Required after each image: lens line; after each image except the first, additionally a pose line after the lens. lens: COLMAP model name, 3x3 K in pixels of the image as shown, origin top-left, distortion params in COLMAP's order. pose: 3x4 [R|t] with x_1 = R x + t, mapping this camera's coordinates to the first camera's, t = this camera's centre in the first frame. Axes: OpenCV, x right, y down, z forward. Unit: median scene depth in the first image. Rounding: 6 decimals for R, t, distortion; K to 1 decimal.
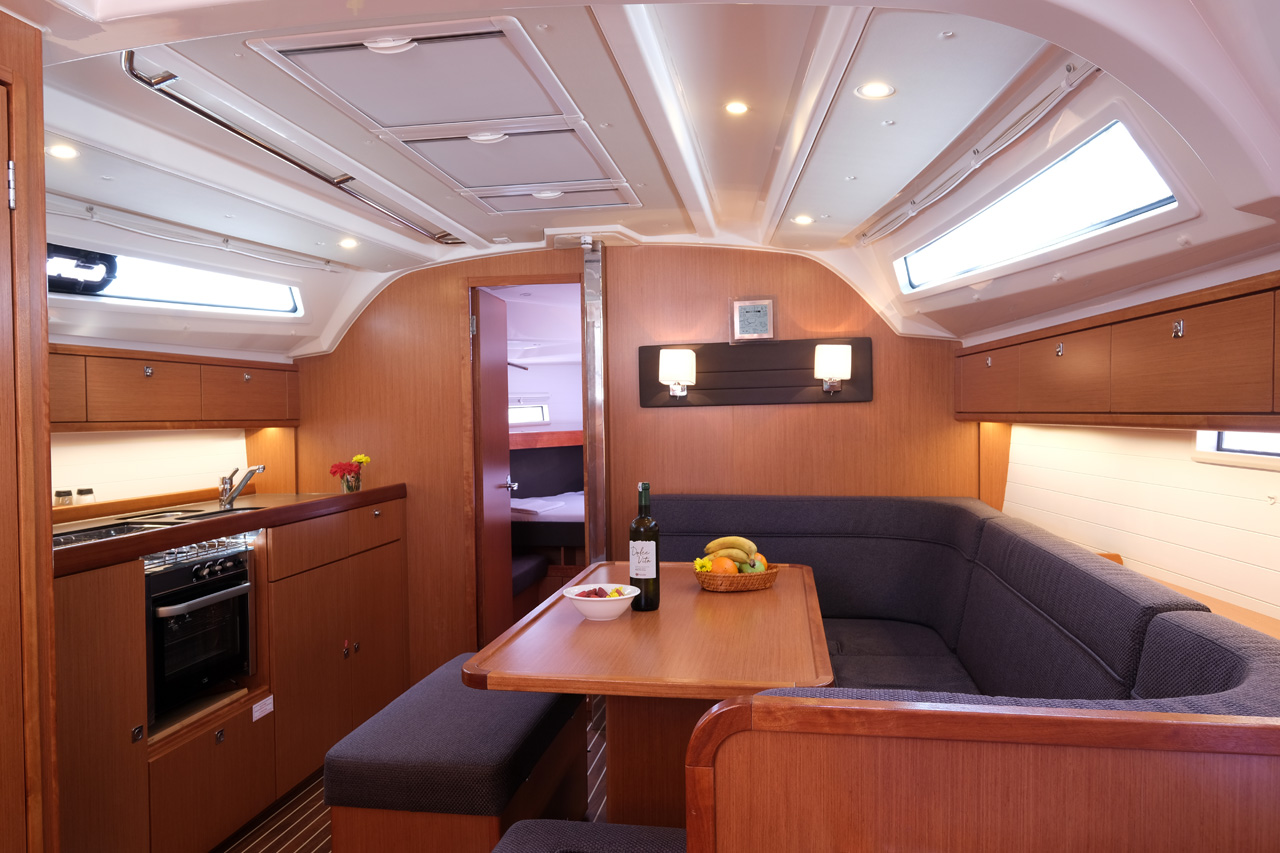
lens RADIAL K [[928.7, 0, 640.0], [0, 928.7, 426.5], [0, 0, 1]] dist [0.002449, 0.000627]
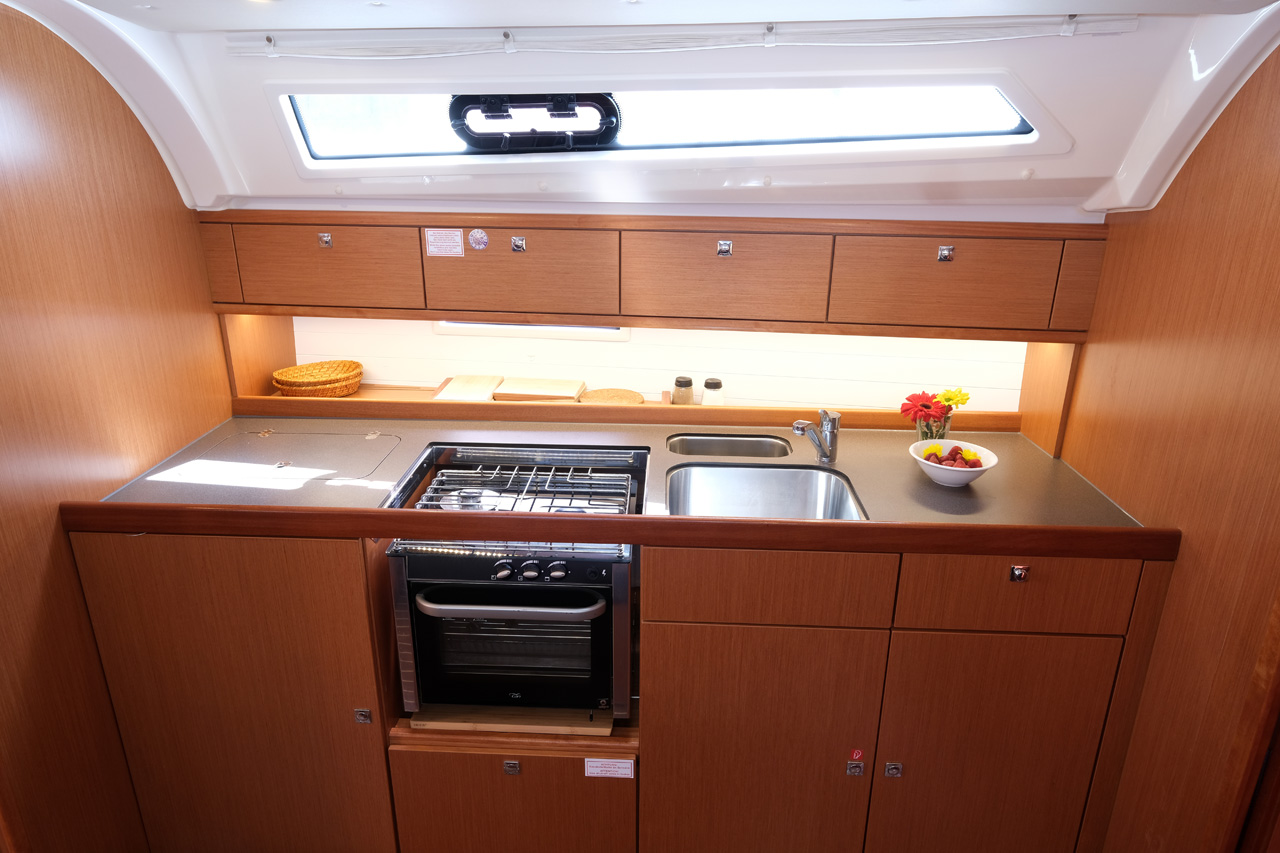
lens RADIAL K [[818.4, 0, 640.0], [0, 818.4, 426.5], [0, 0, 1]] dist [0.001385, 0.000318]
pose [[0.102648, 0.341068, -0.934418, 0.086557], [-0.014157, 0.939785, 0.341472, -0.144478], [0.994617, -0.021823, 0.101296, 0.880486]]
